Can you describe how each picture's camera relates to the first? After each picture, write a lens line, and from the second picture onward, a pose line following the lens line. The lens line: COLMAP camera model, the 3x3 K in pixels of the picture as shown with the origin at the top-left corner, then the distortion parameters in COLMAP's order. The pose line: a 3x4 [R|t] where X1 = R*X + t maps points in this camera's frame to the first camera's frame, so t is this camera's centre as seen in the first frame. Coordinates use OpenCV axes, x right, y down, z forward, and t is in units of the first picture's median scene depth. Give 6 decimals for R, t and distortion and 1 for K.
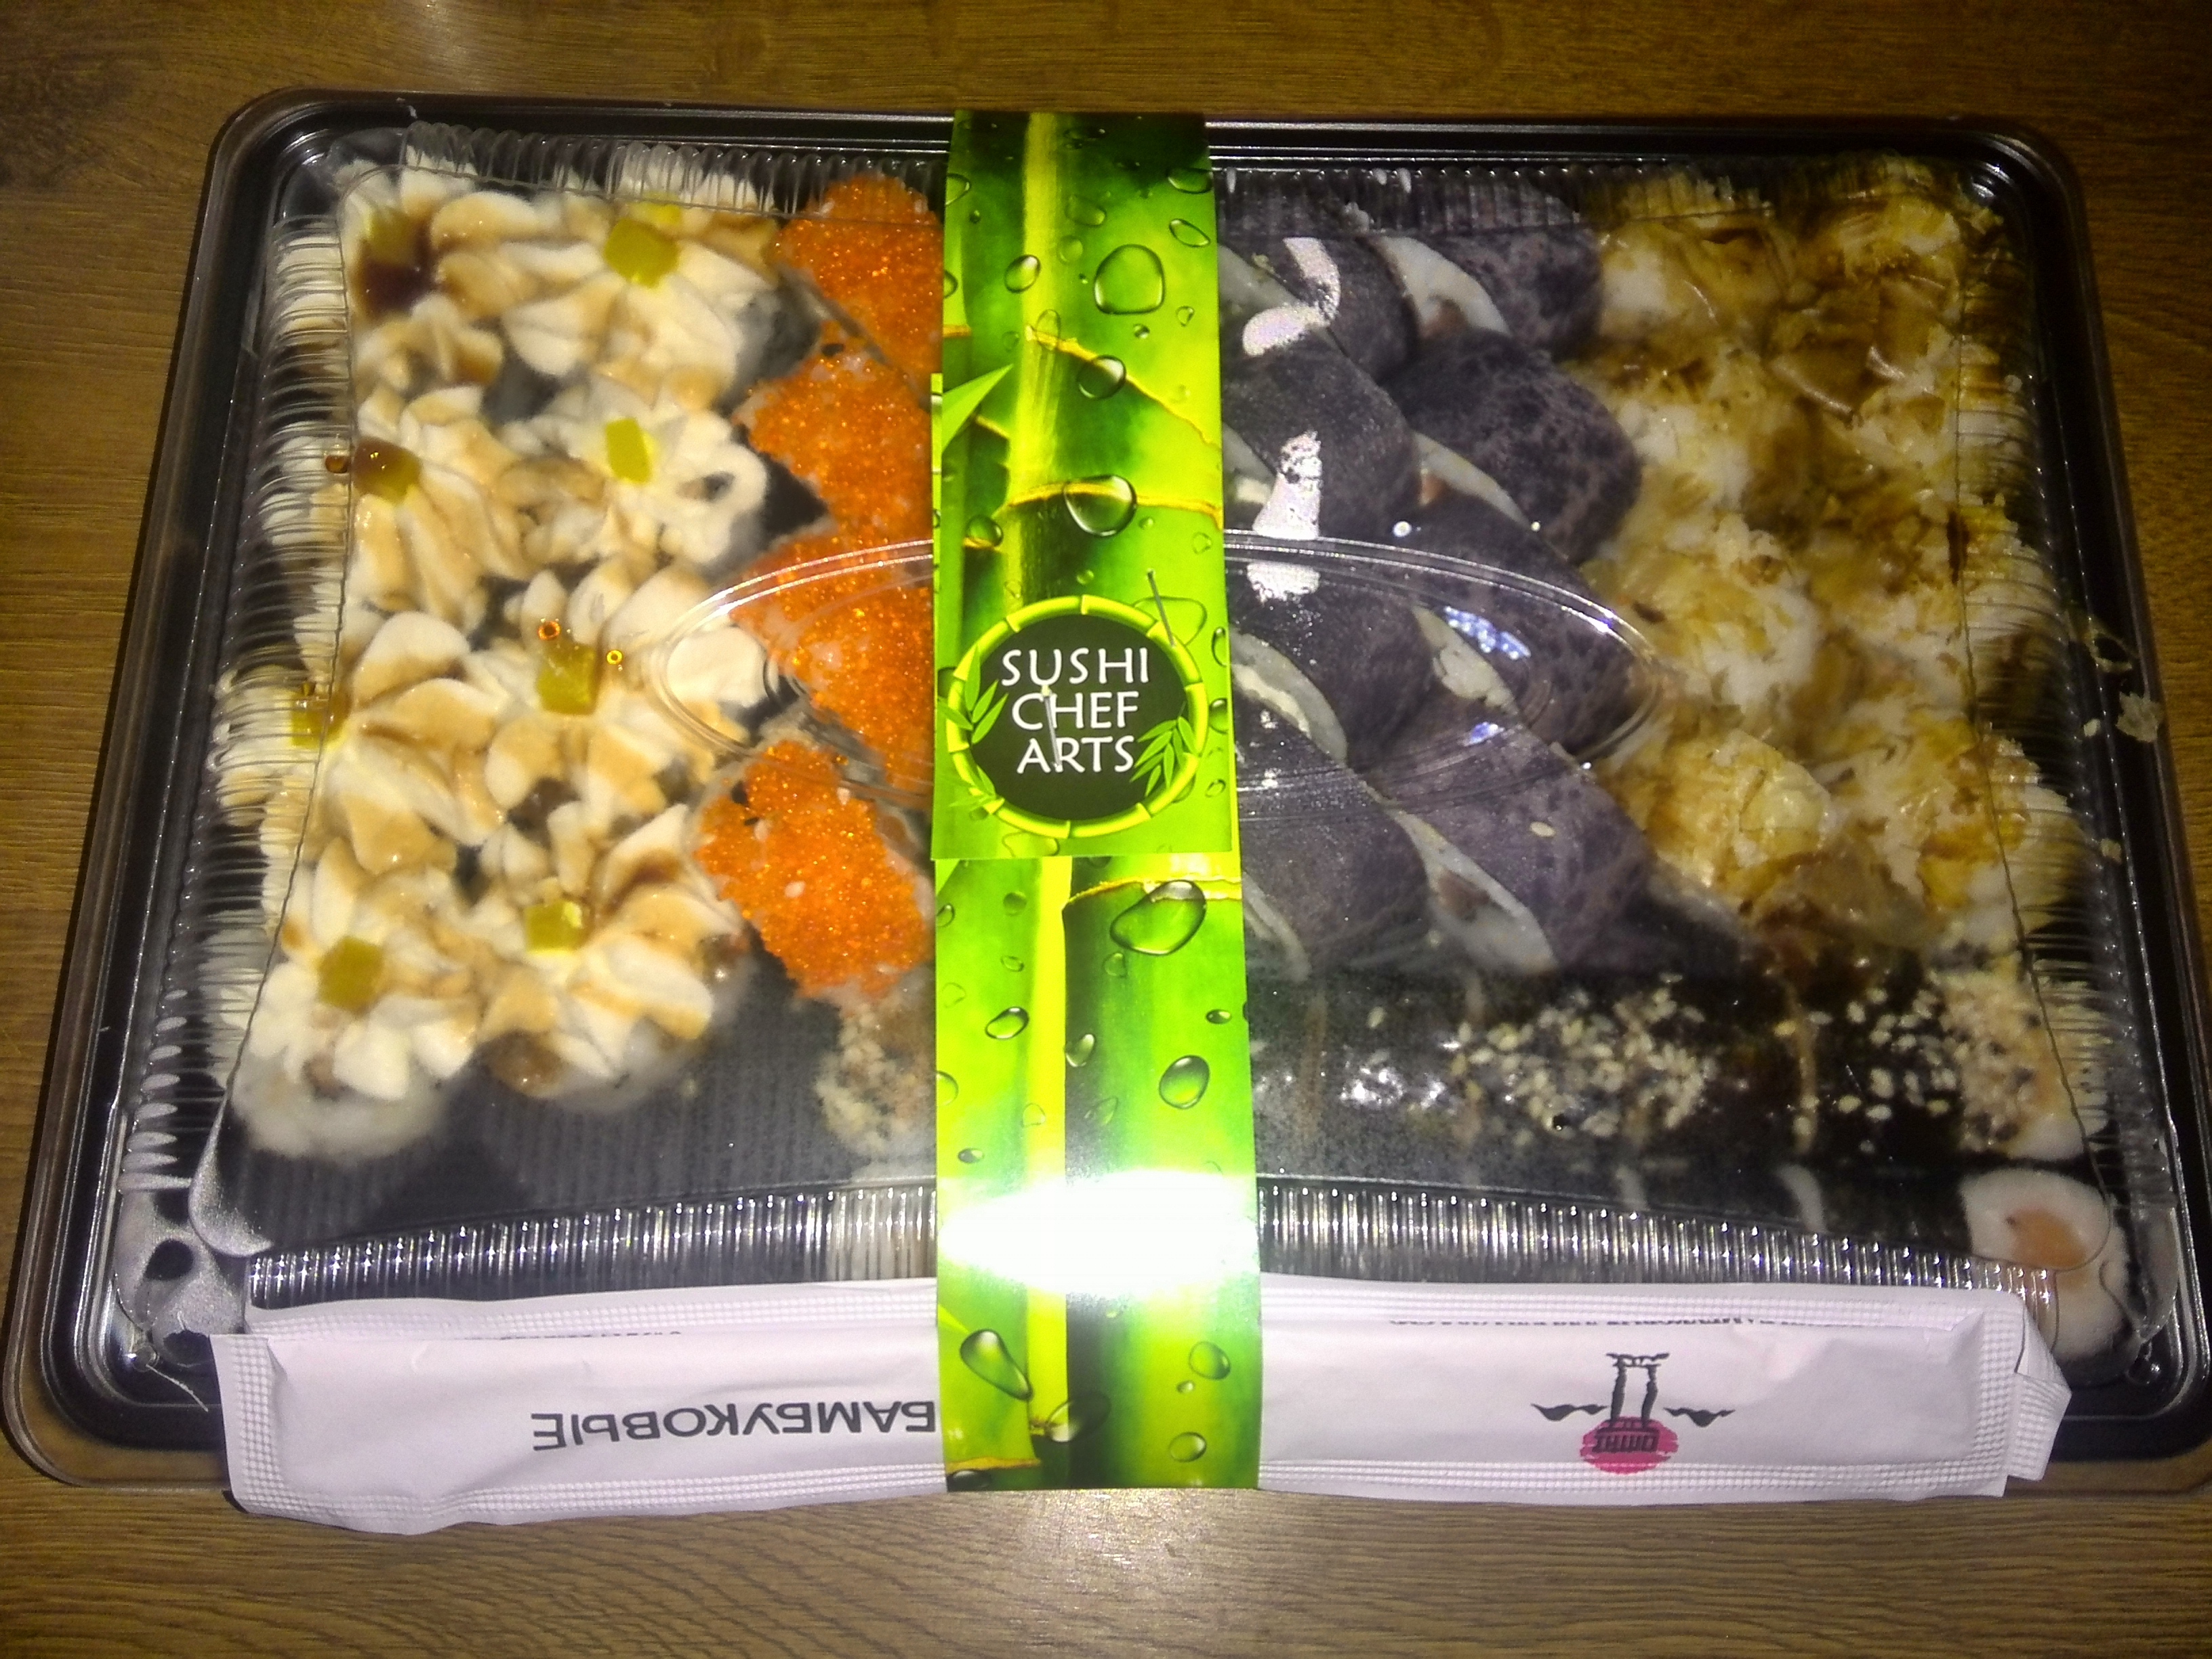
lens RADIAL K [[1802.2, 0, 1097.1], [0, 1802.2, 873.9], [0, 0, 1]] dist [0.116174, -0.226783]
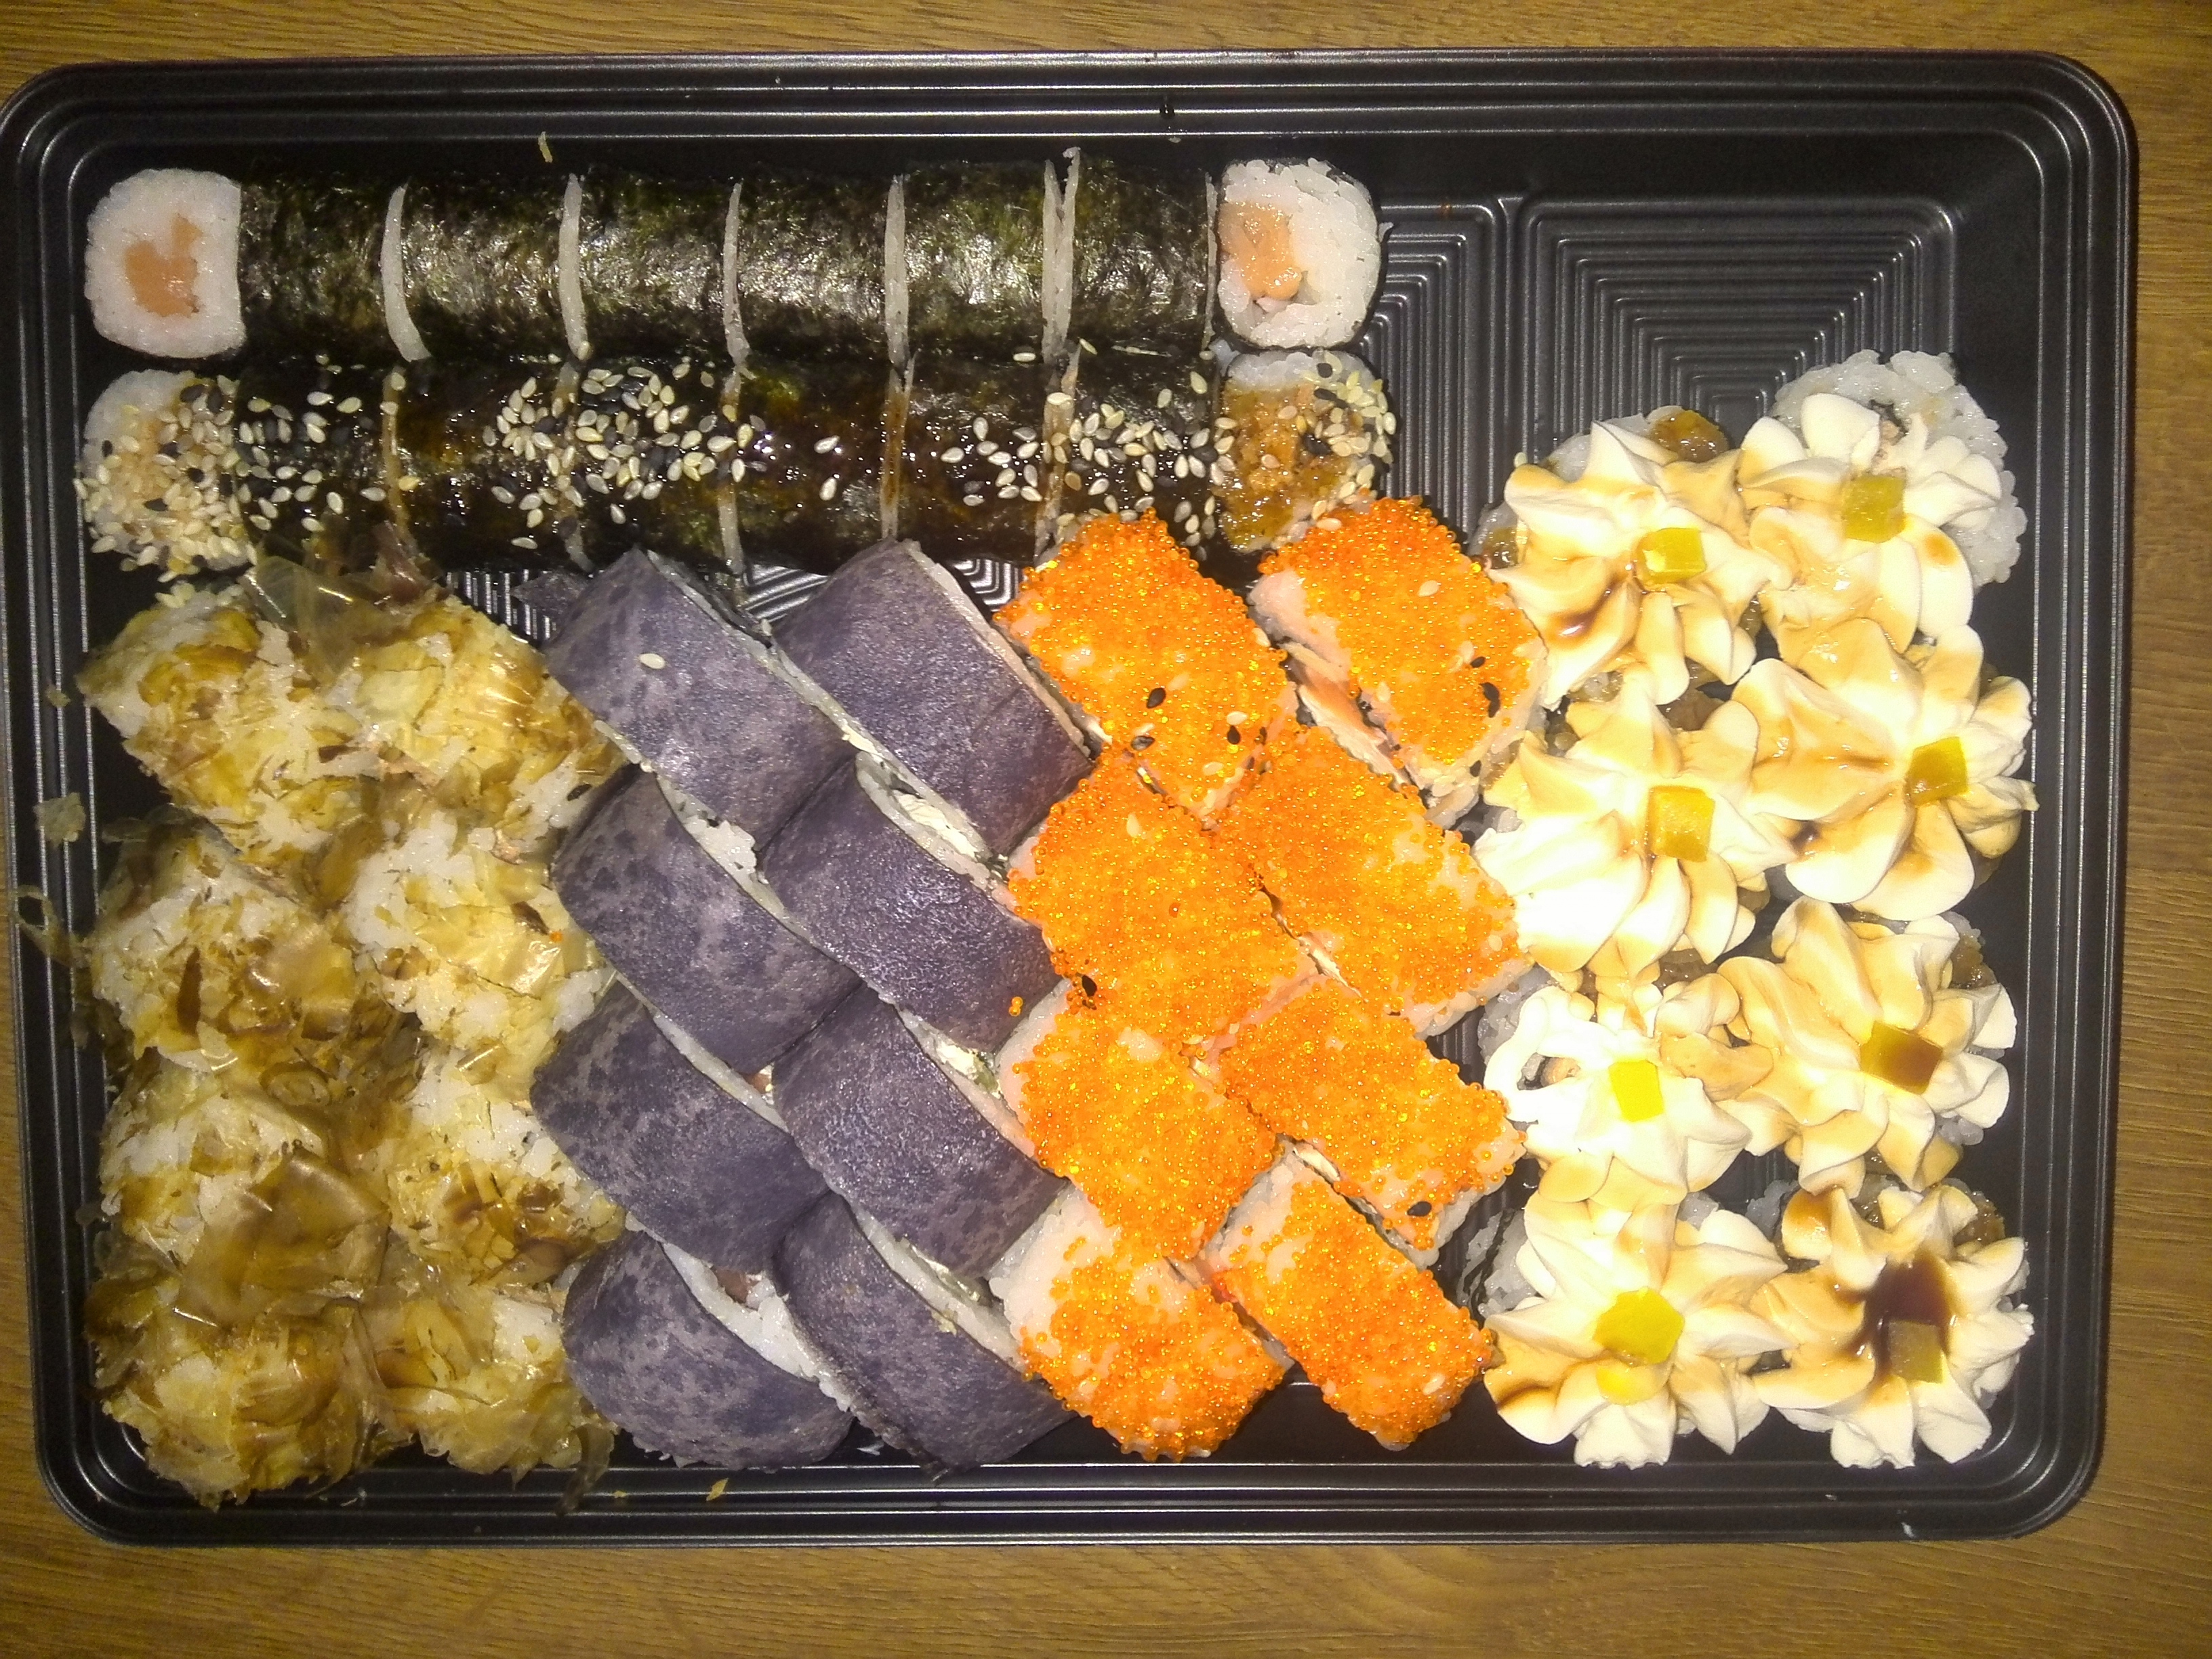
lens RADIAL K [[1813.9, 0, 1118.5], [0, 1813.9, 829.7], [0, 0, 1]] dist [0.126481, -0.257097]
pose [[-0.999759, 0.017362, -0.013432, 0.014370], [-0.019853, -0.976235, 0.215806, -0.322217], [-0.009366, 0.216020, 0.976344, 0.075410]]
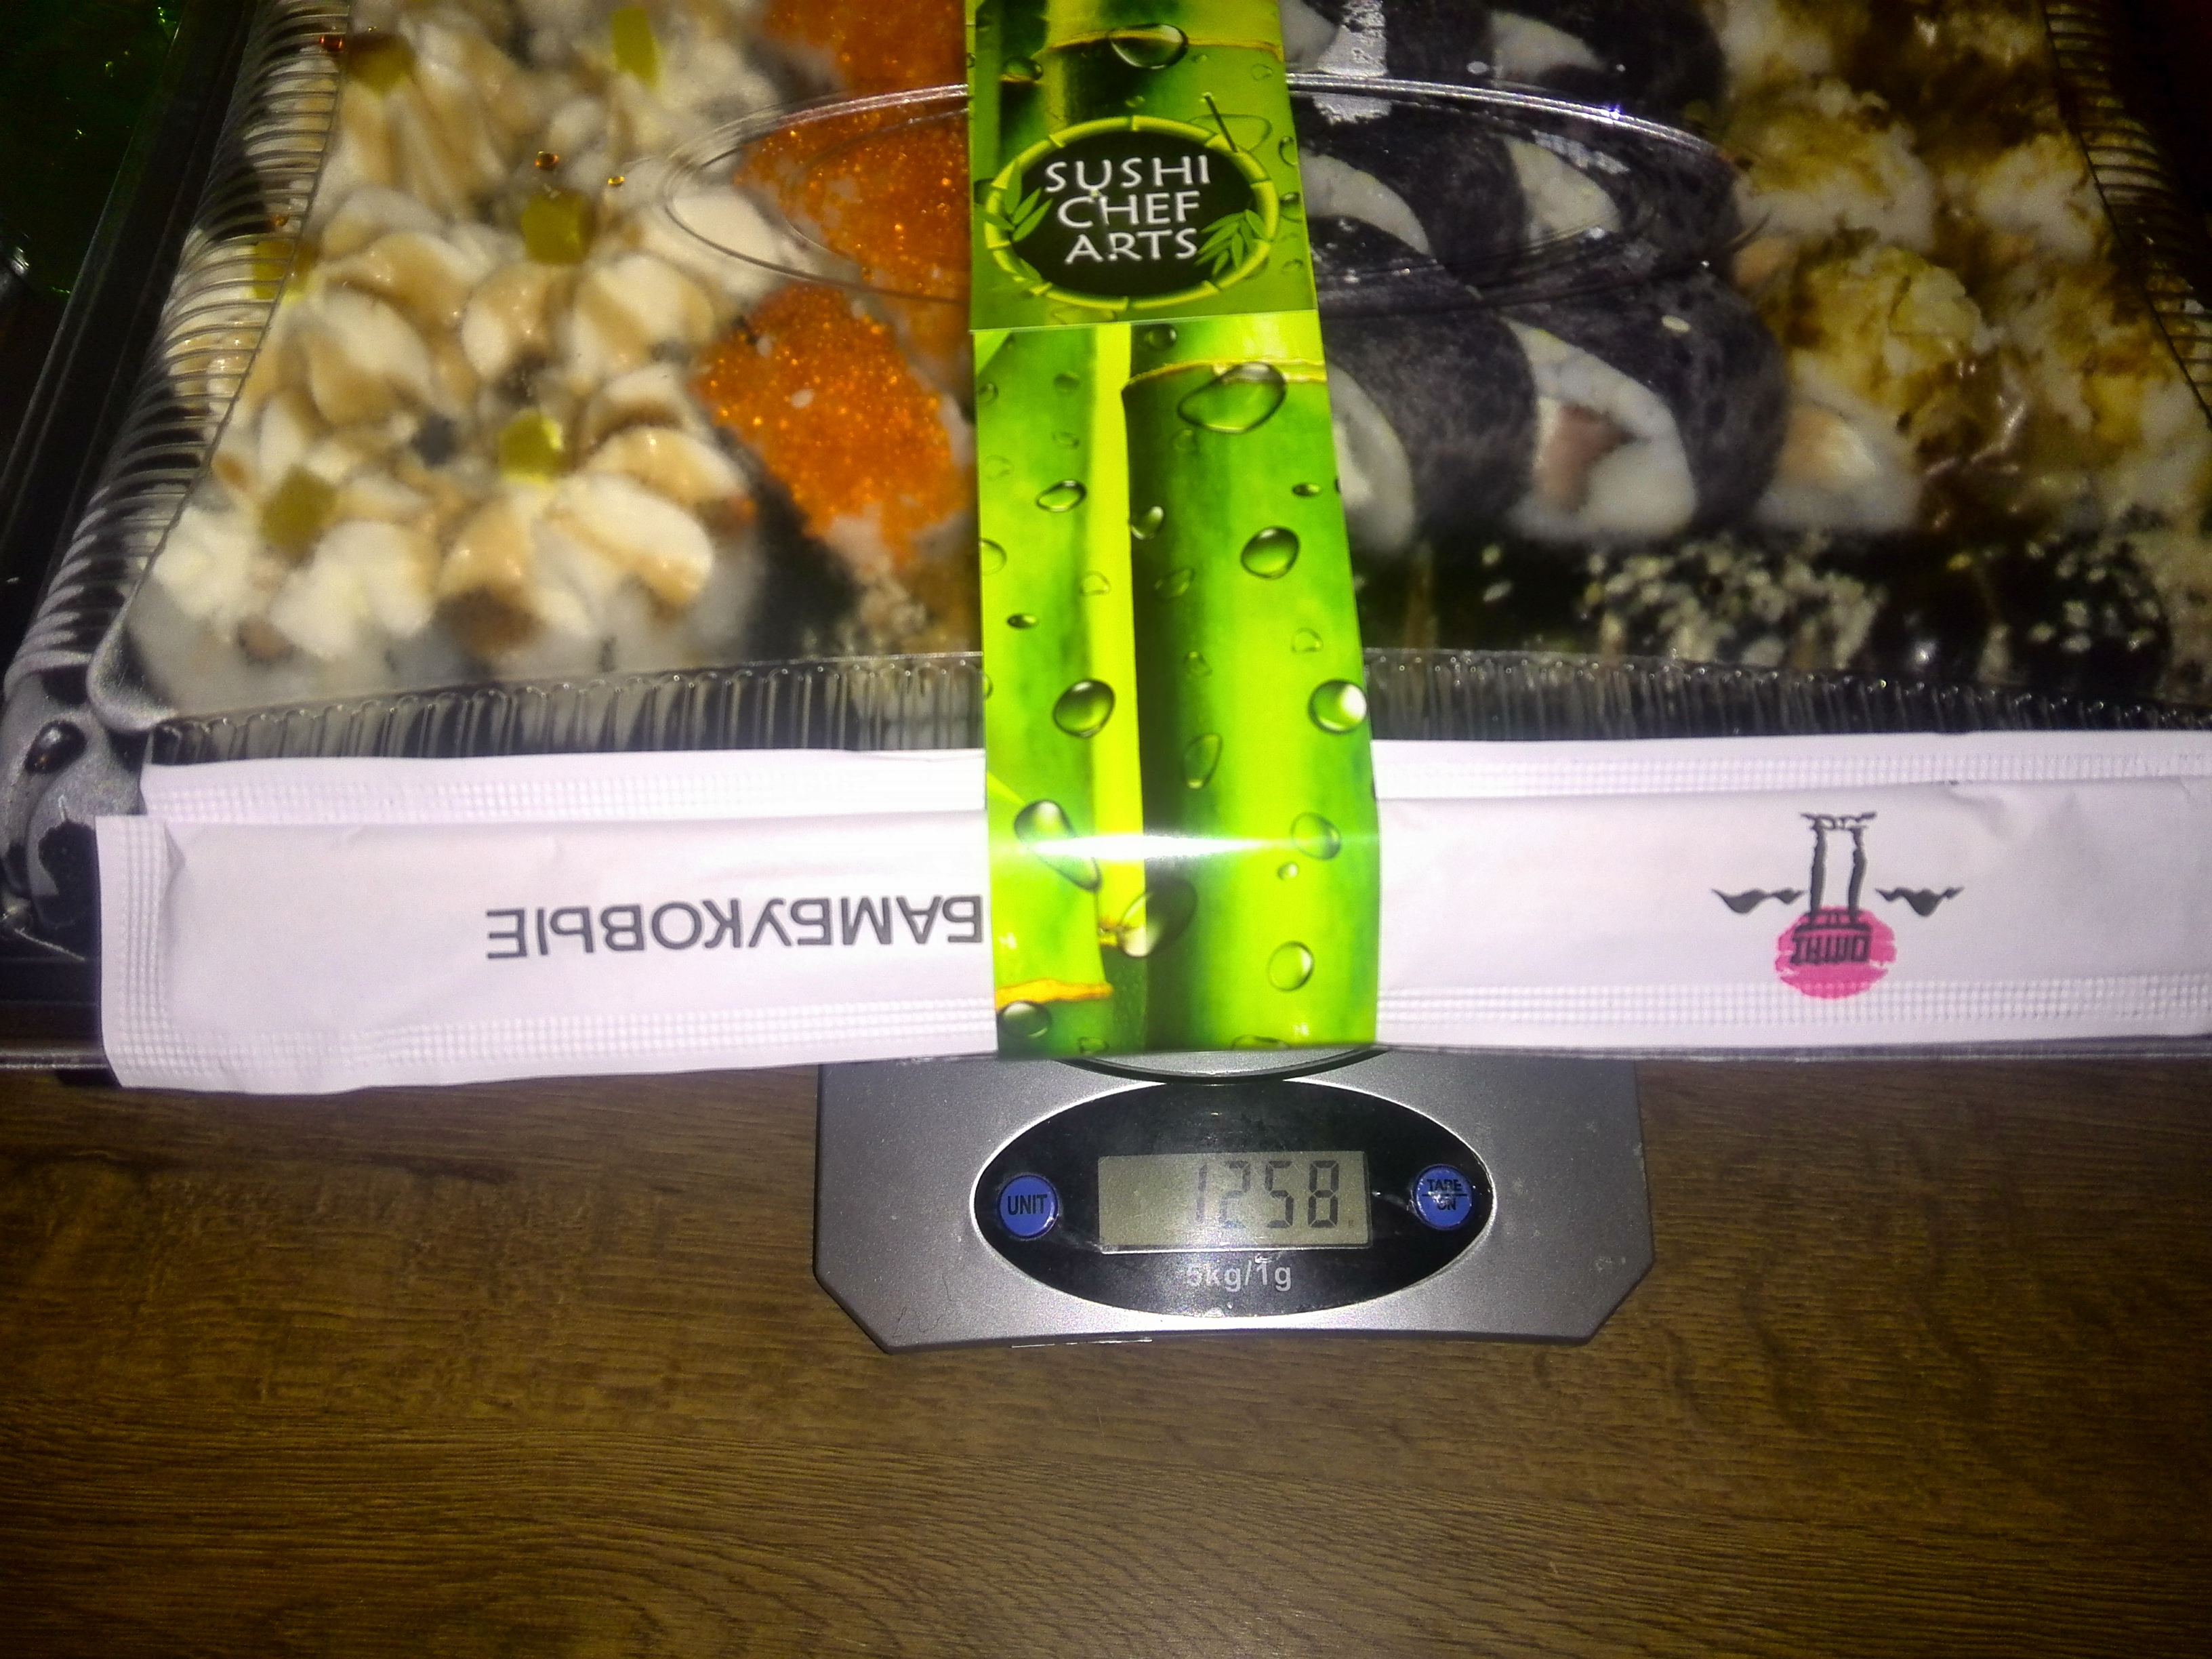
lens RADIAL K [[1890.4, 0, 1106.0], [0, 1890.4, 829.5], [0, 0, 1]] dist [0.147633, -0.318817]
pose [[0.999788, -0.019247, 0.007319, -0.035542], [0.020379, 0.975766, -0.217866, 0.404879], [-0.002948, 0.217969, 0.975951, 0.143434]]
